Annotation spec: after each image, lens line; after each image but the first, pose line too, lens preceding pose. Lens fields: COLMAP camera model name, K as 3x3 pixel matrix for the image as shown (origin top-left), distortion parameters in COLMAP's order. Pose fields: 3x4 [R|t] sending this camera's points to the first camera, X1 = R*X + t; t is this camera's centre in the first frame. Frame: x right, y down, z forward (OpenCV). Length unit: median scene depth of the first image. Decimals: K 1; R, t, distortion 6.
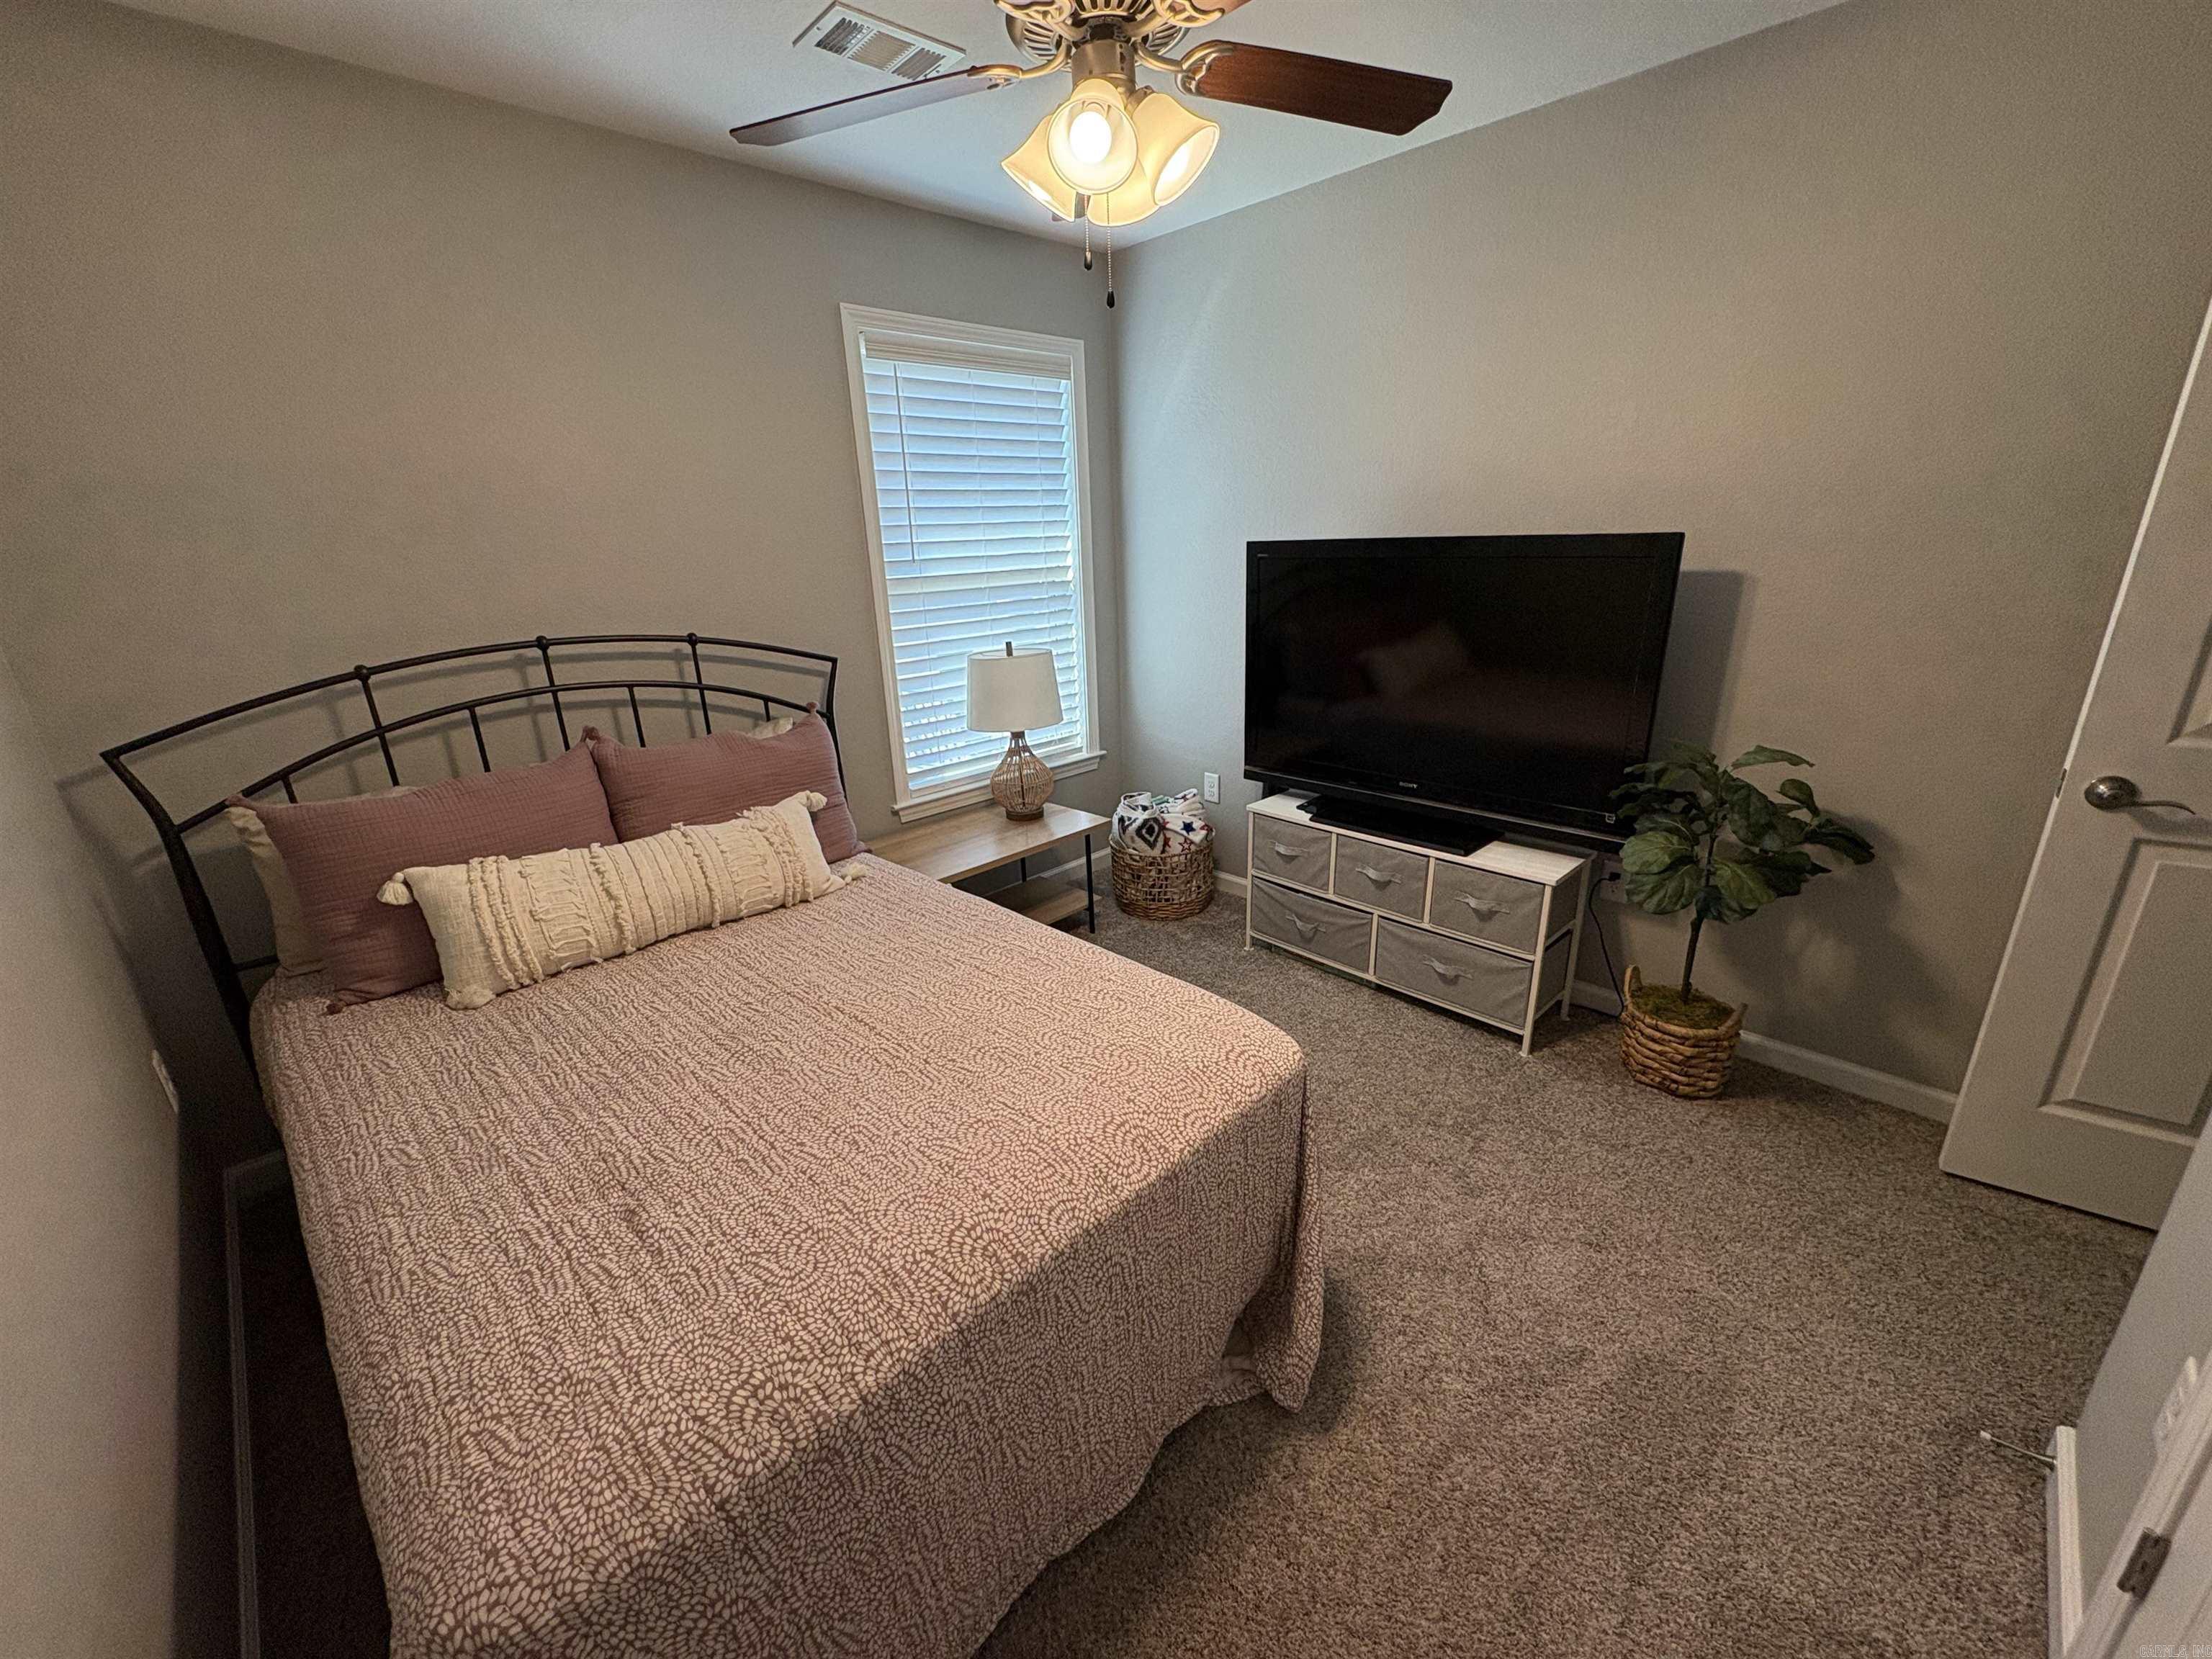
lens RADIAL K [[884.7, 0, 1101.7], [0, 884.7, 822.3], [0, 0, 1]] dist [-0.003142, -0.000141]
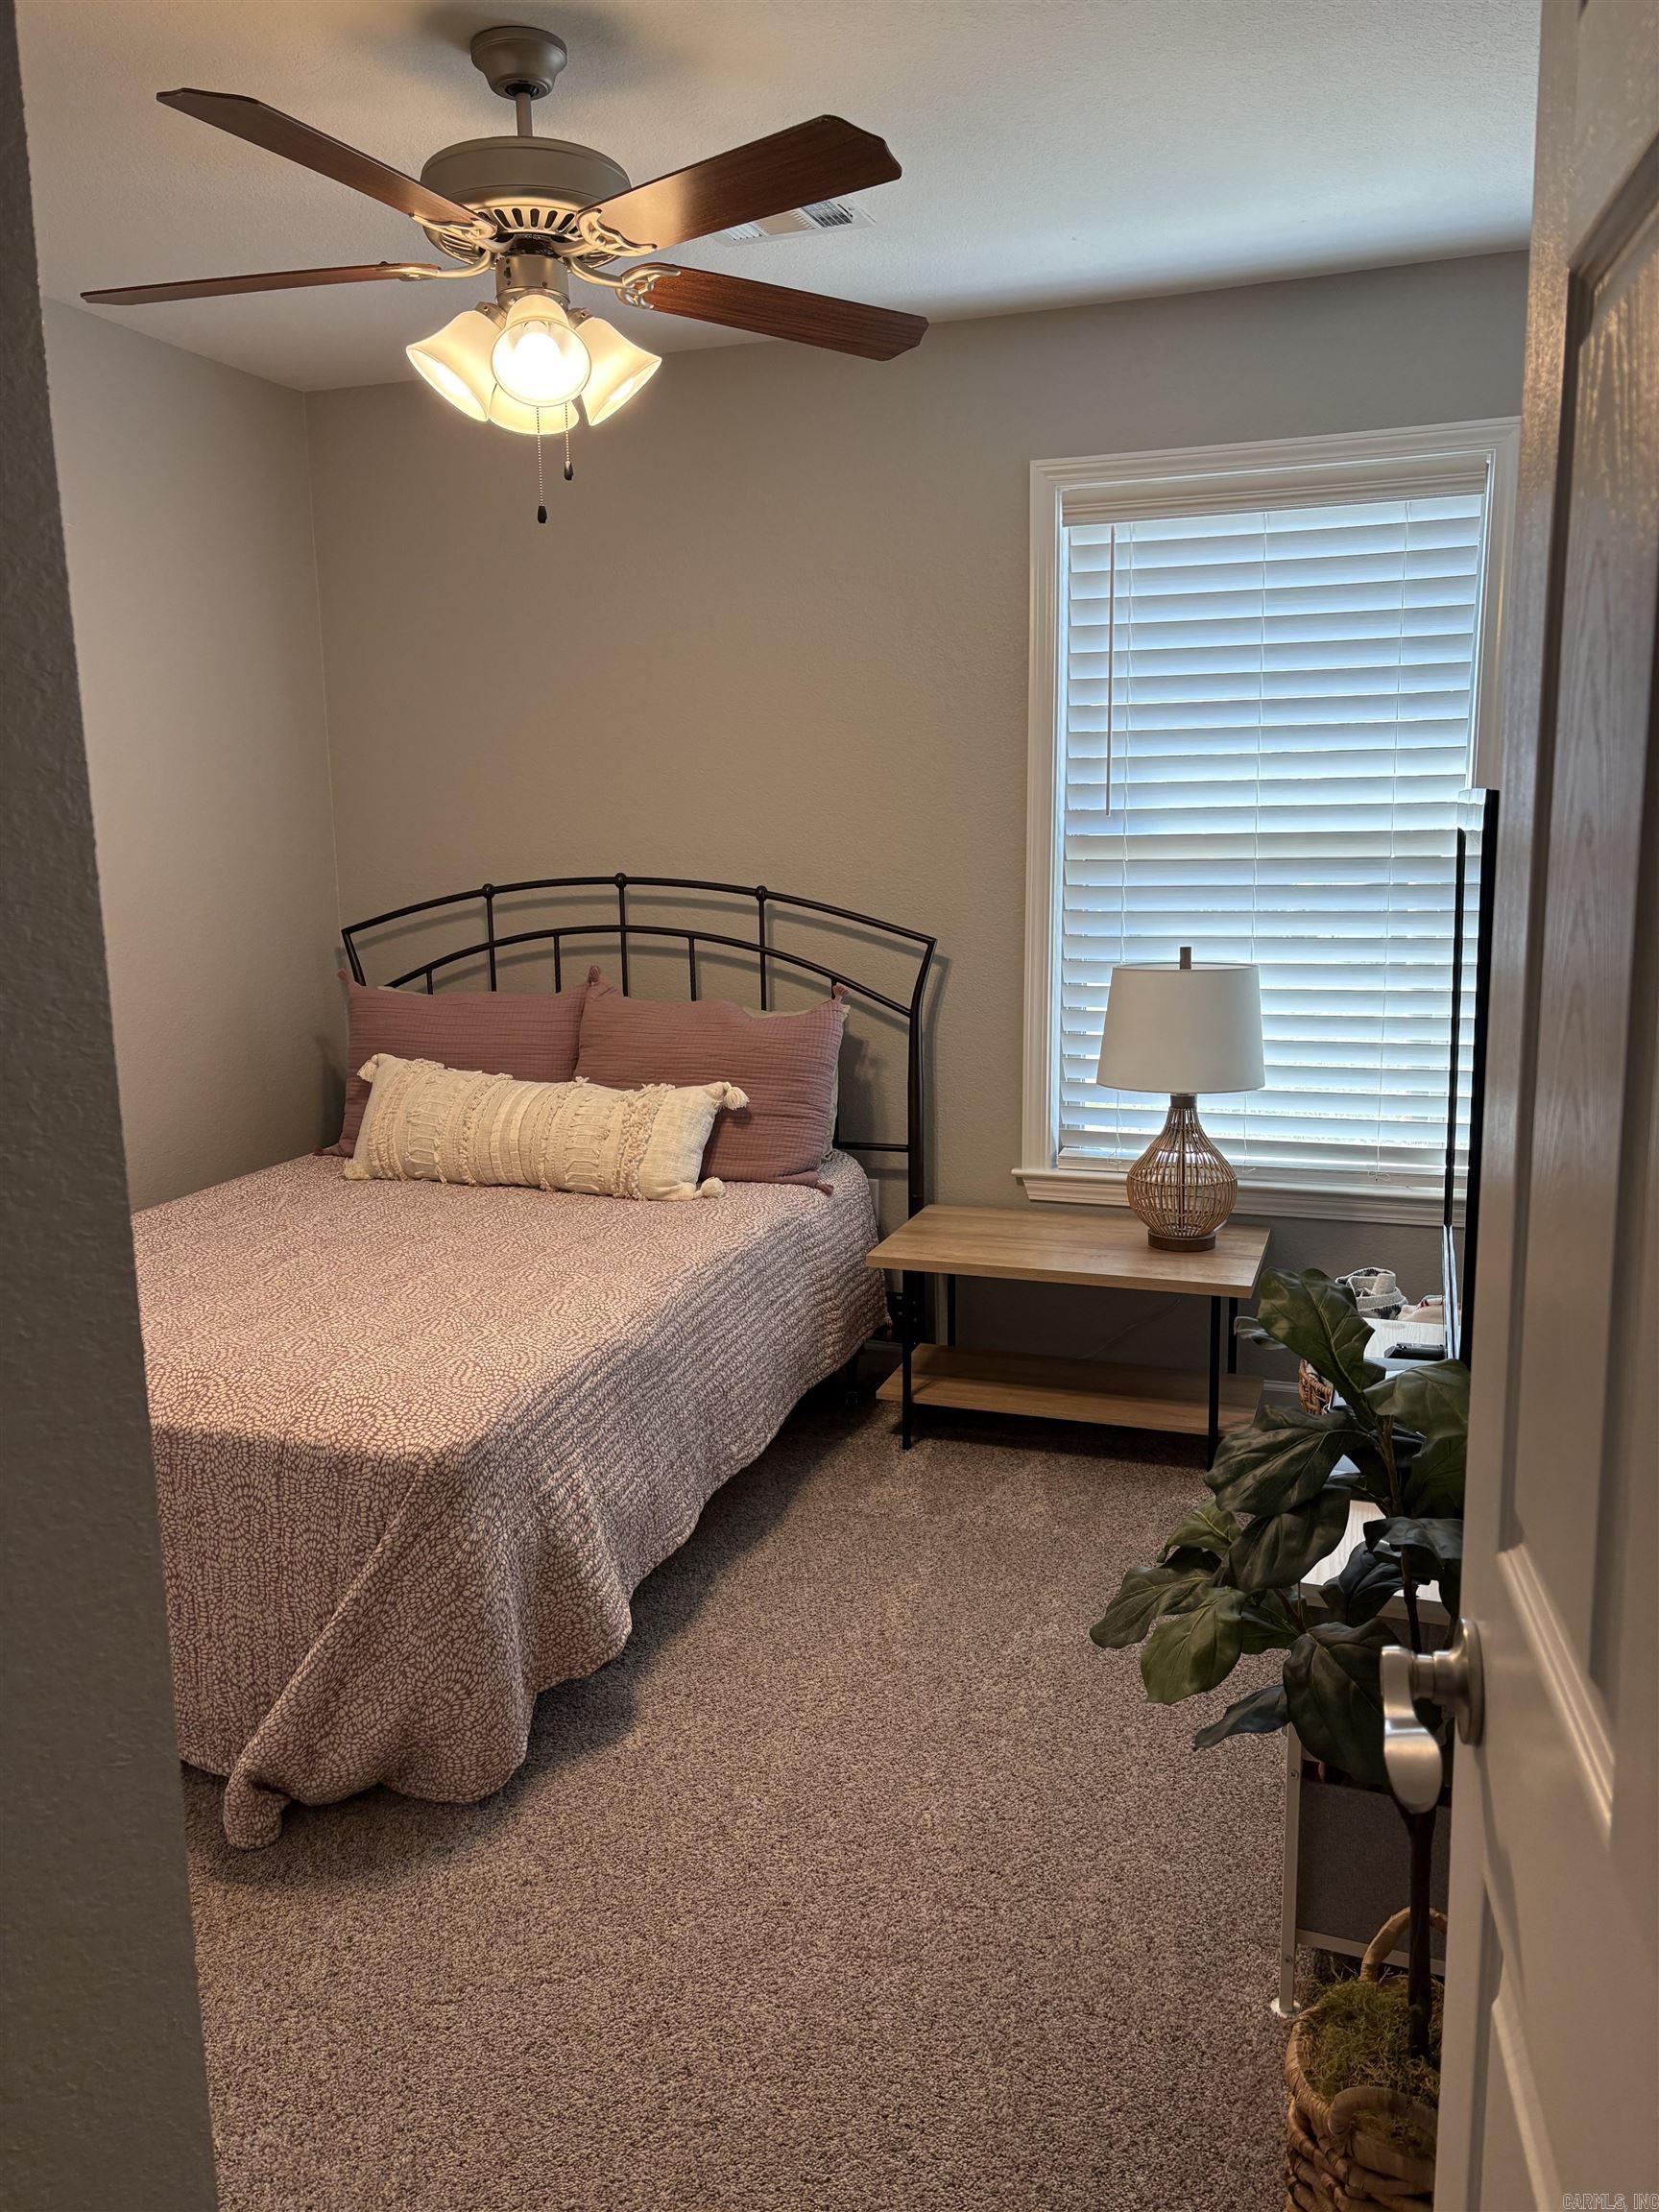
lens RADIAL K [[1669.9, 0, 824.6], [0, 1669.9, 1109.5], [0, 0, 1]] dist [0.043260, -0.040892]
pose [[0.443497, 0.184021, -0.877181, 1.025343], [-0.280596, 0.958004, 0.059109, -0.123679], [0.851221, 0.219919, 0.476507, 0.348863]]
